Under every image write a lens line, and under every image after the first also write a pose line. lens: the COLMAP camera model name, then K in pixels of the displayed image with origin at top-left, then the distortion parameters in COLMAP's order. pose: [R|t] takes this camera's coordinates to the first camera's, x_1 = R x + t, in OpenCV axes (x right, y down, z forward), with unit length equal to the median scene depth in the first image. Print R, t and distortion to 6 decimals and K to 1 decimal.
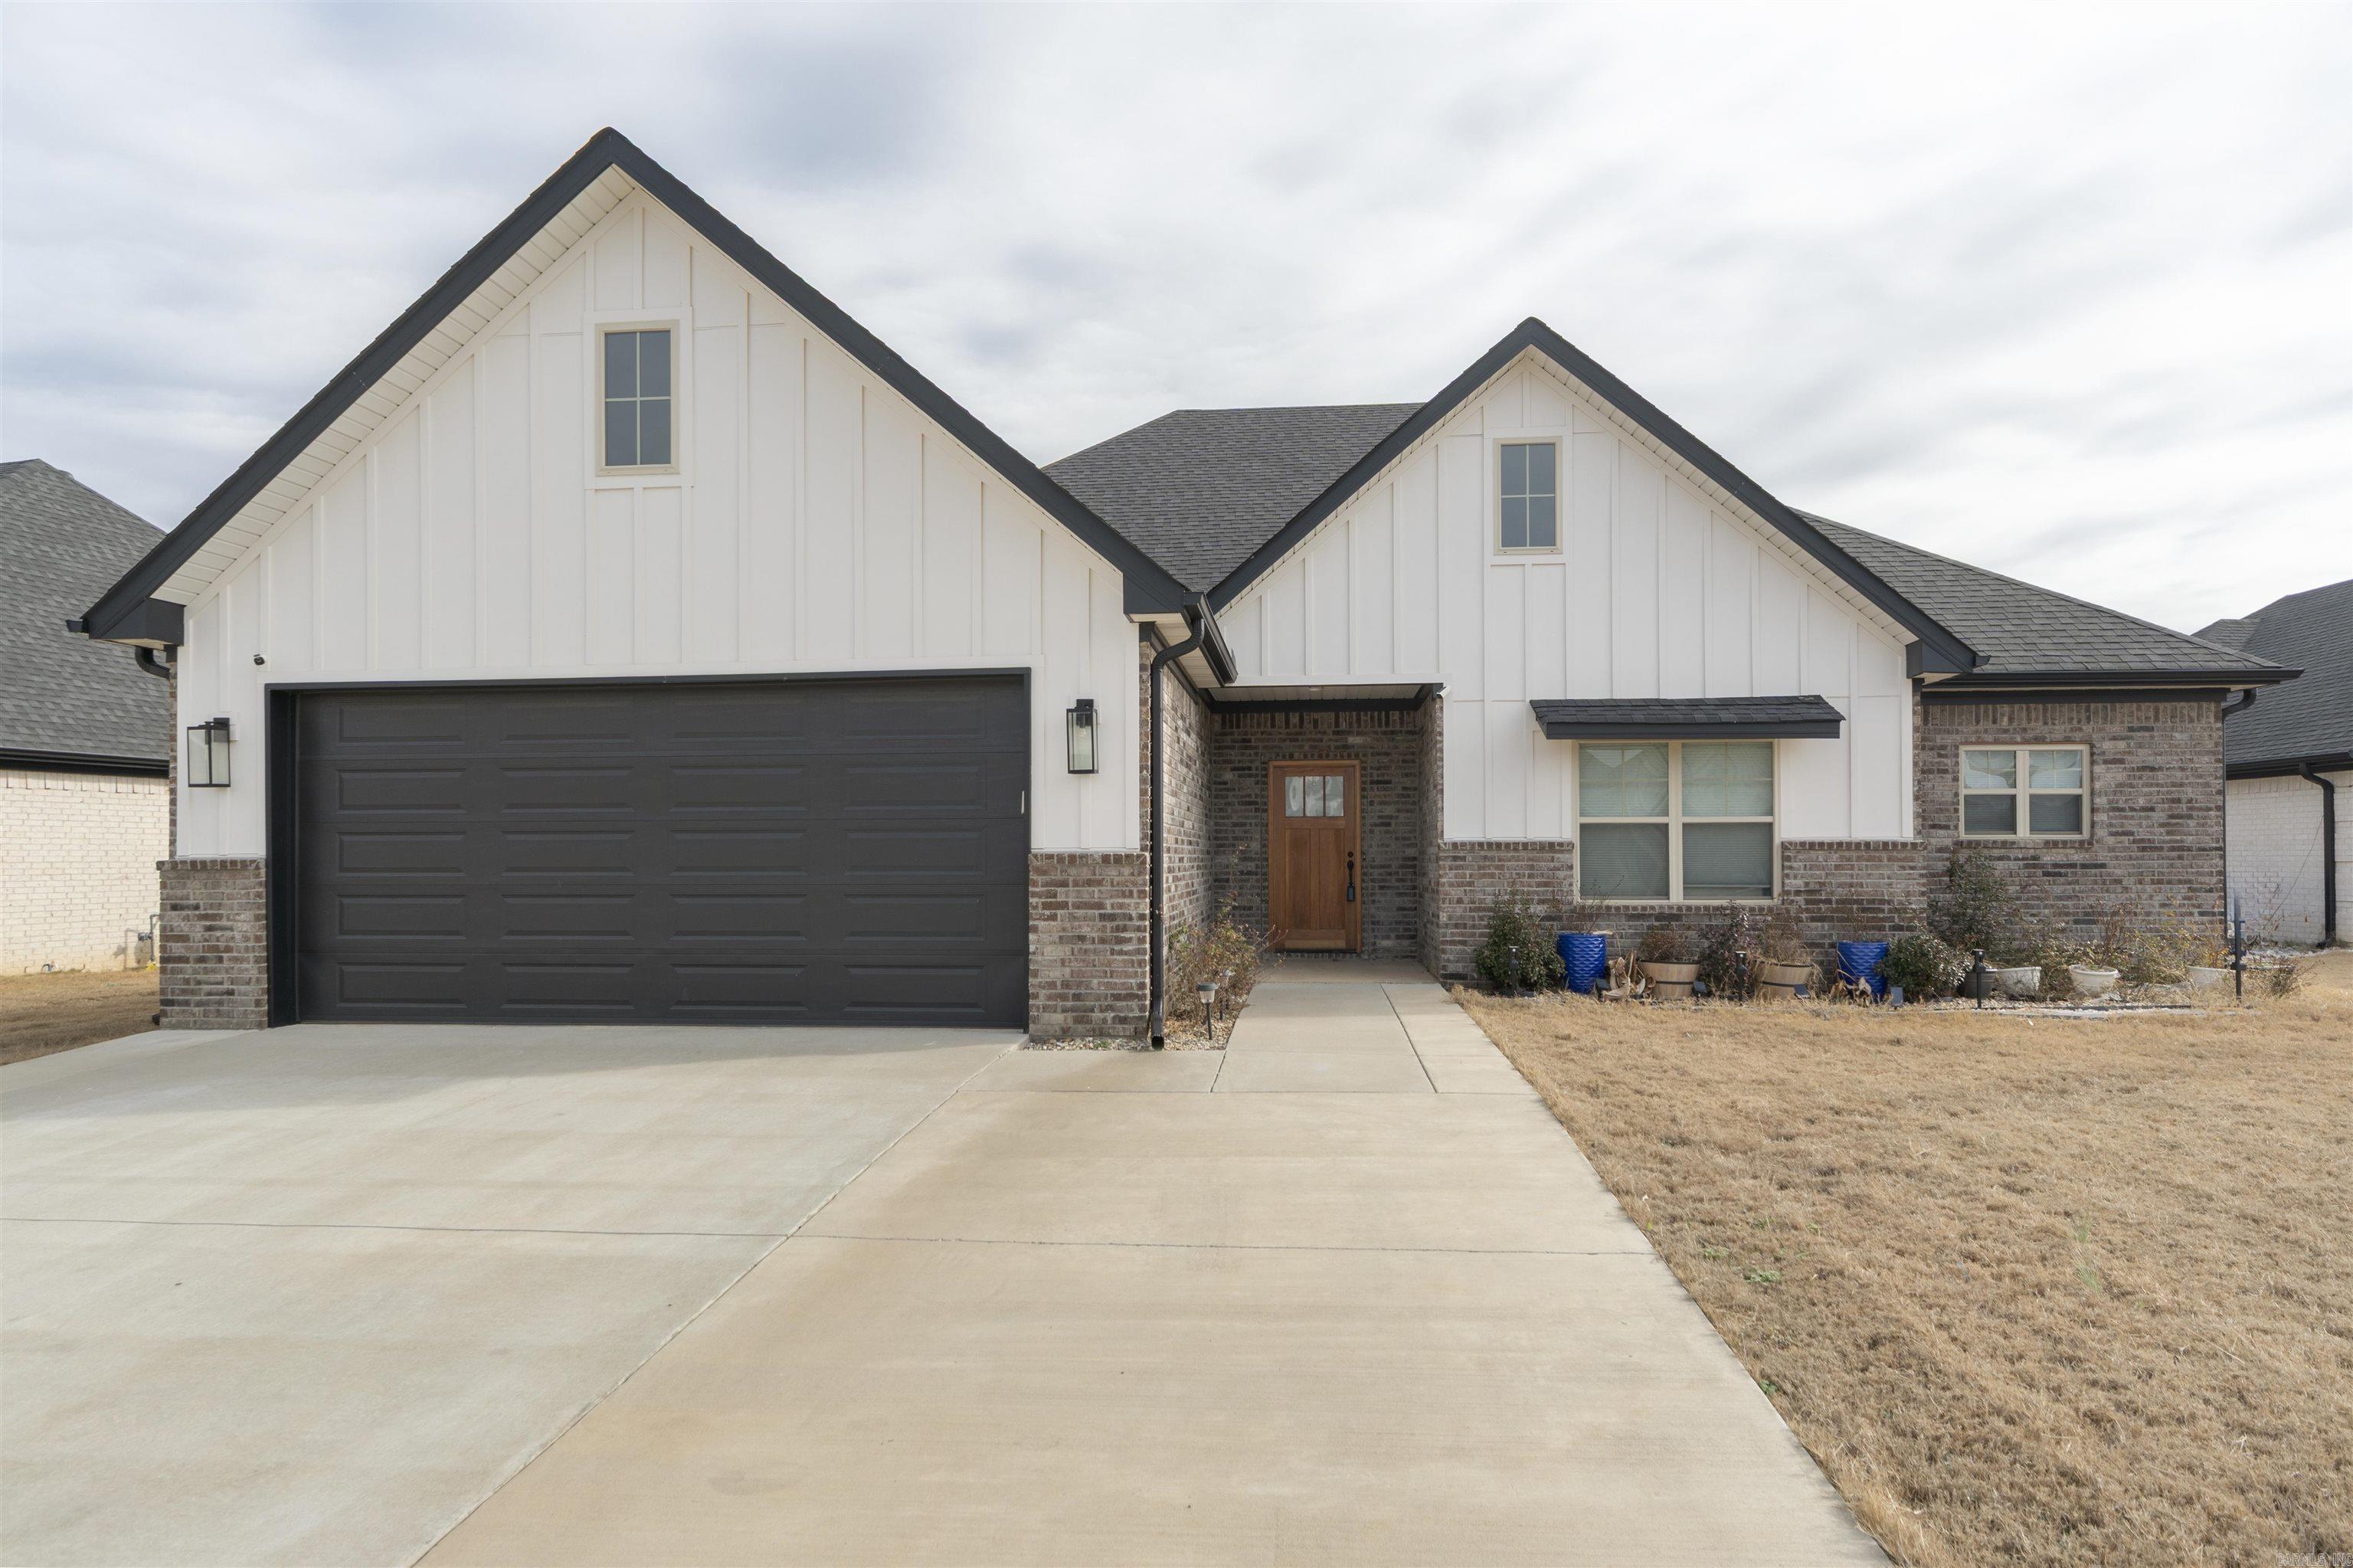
lens RADIAL K [[1371.8, 0, 1176.5], [0, 1371.8, 784.0], [0, 0, 1]] dist [-0.000697, 0.000120]
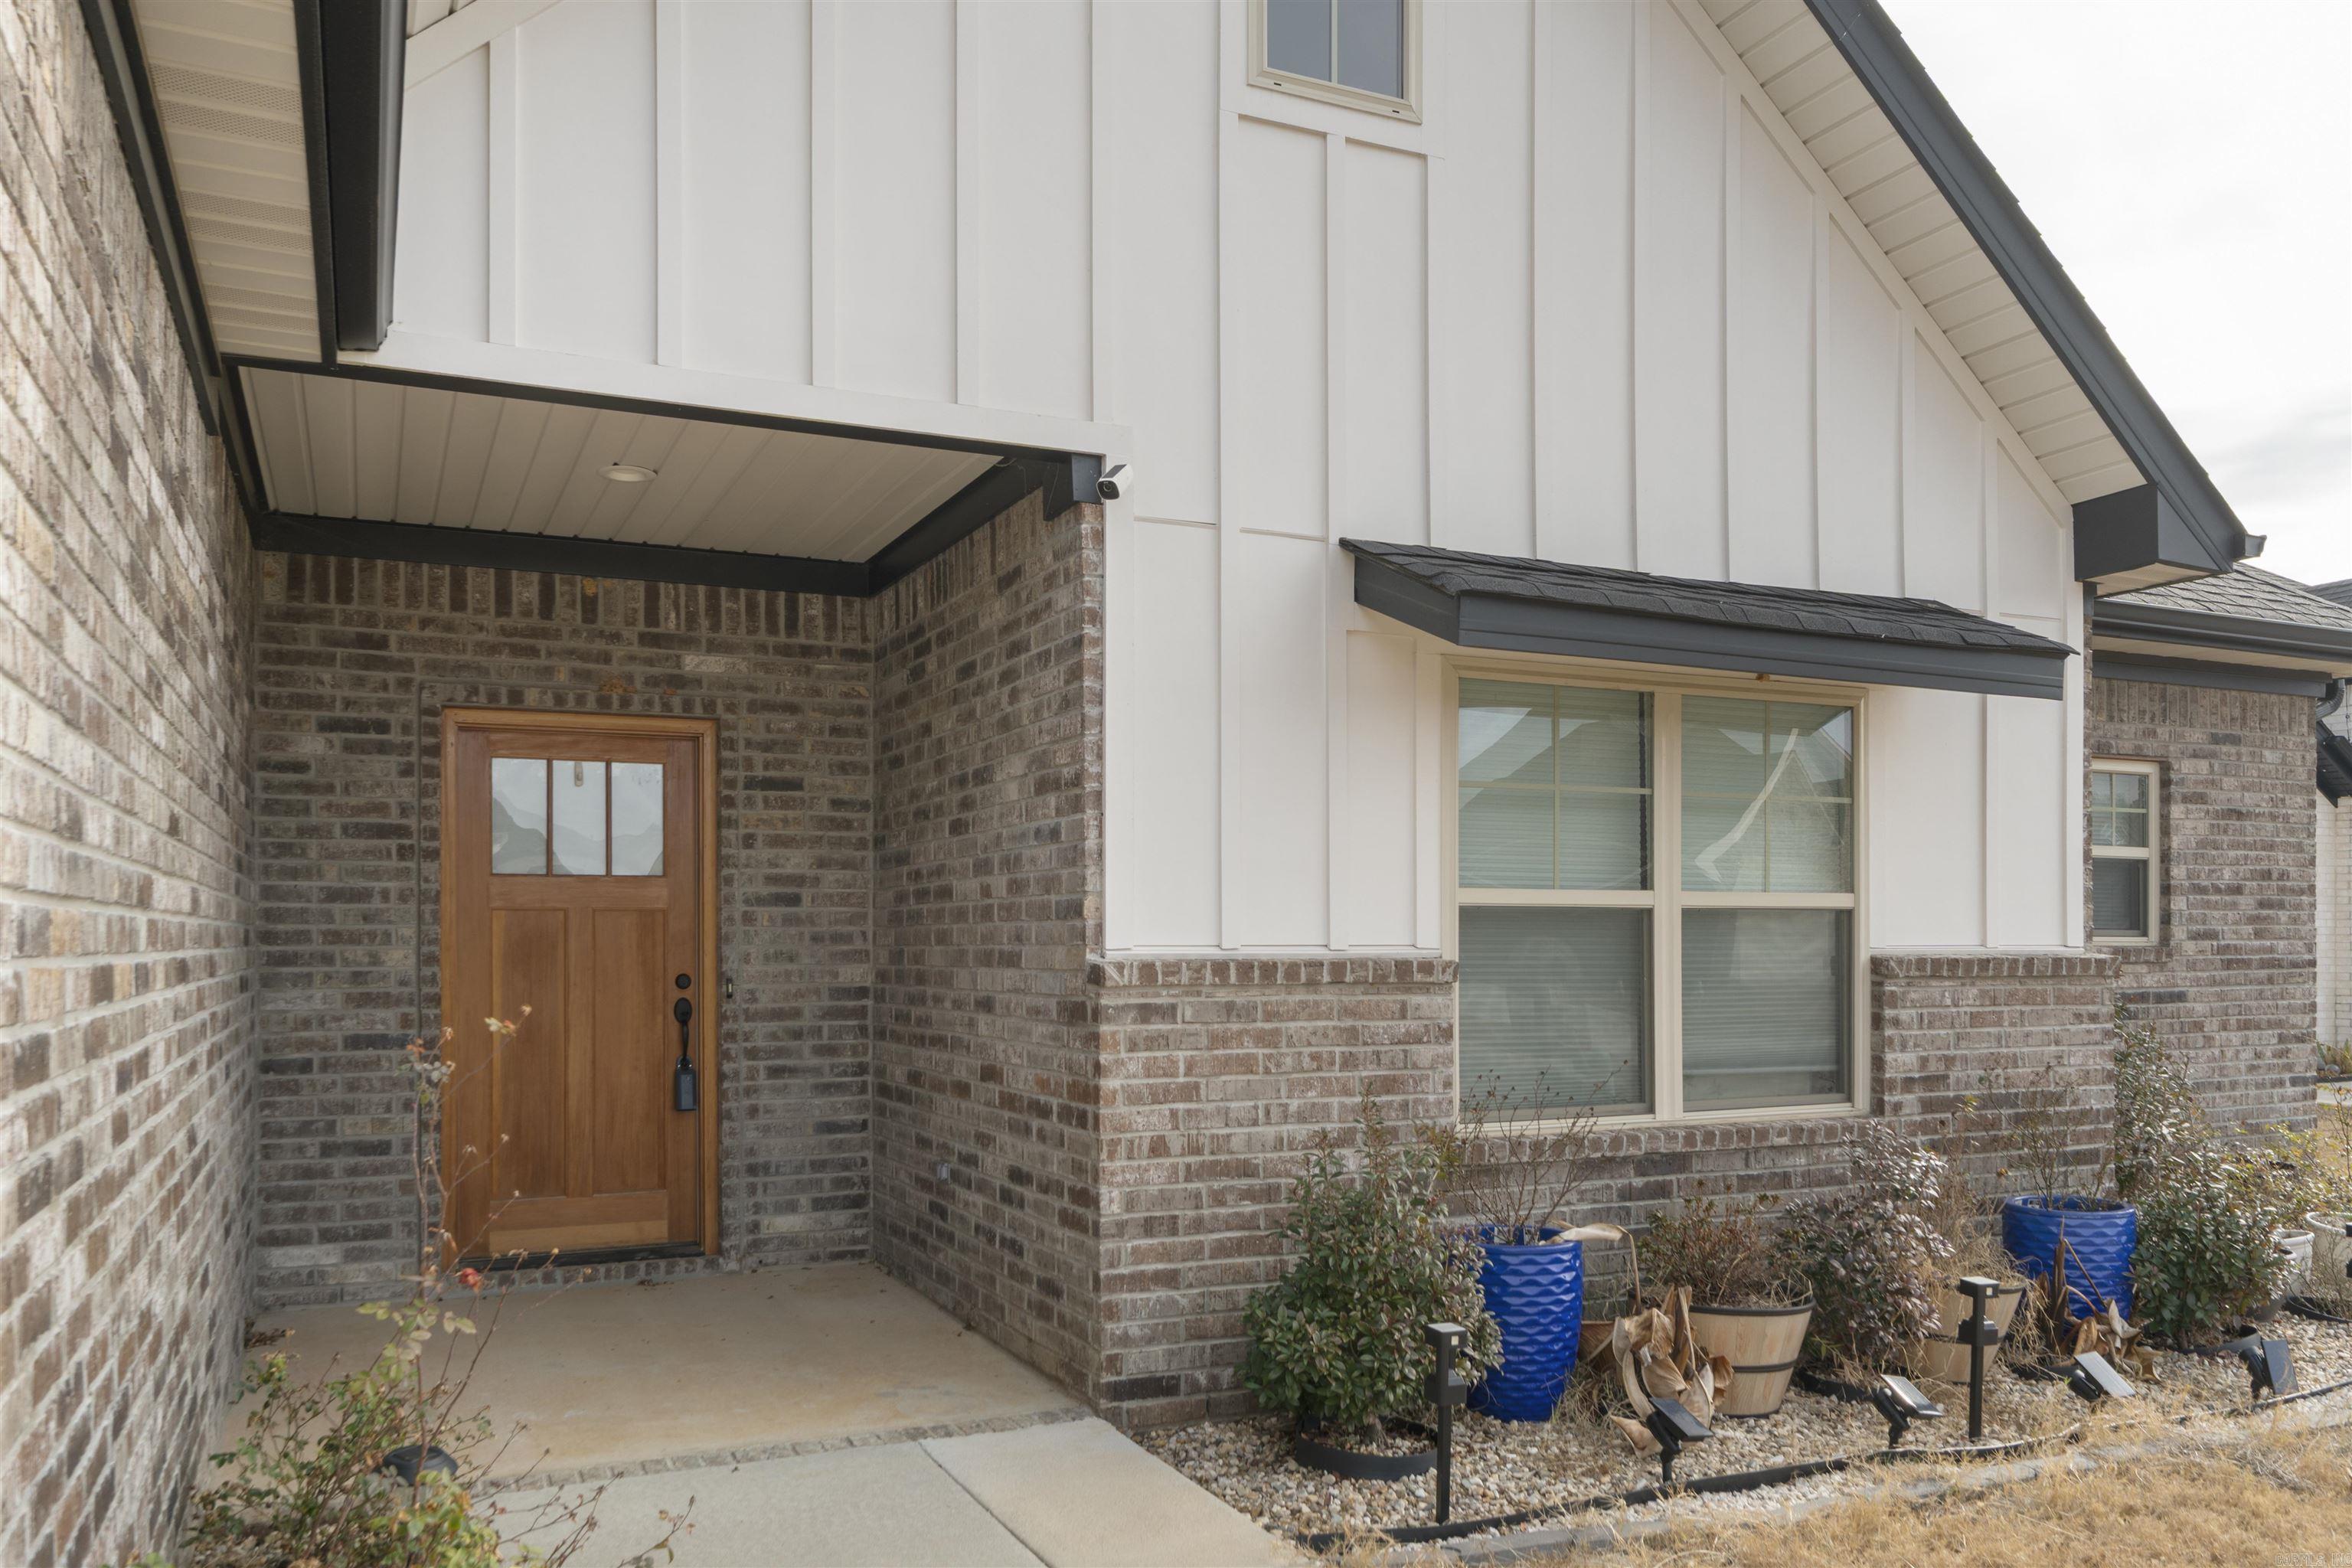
lens RADIAL K [[1762.1, 0, 1173.4], [0, 1762.1, 926.4], [0, 0, 1]] dist [0.001089, 0.000393]
pose [[0.863336, 0.004728, 0.504608, 0.004290], [-0.027914, 0.998872, 0.038400, 0.018312], [-0.503858, -0.047238, 0.862494, 0.635310]]
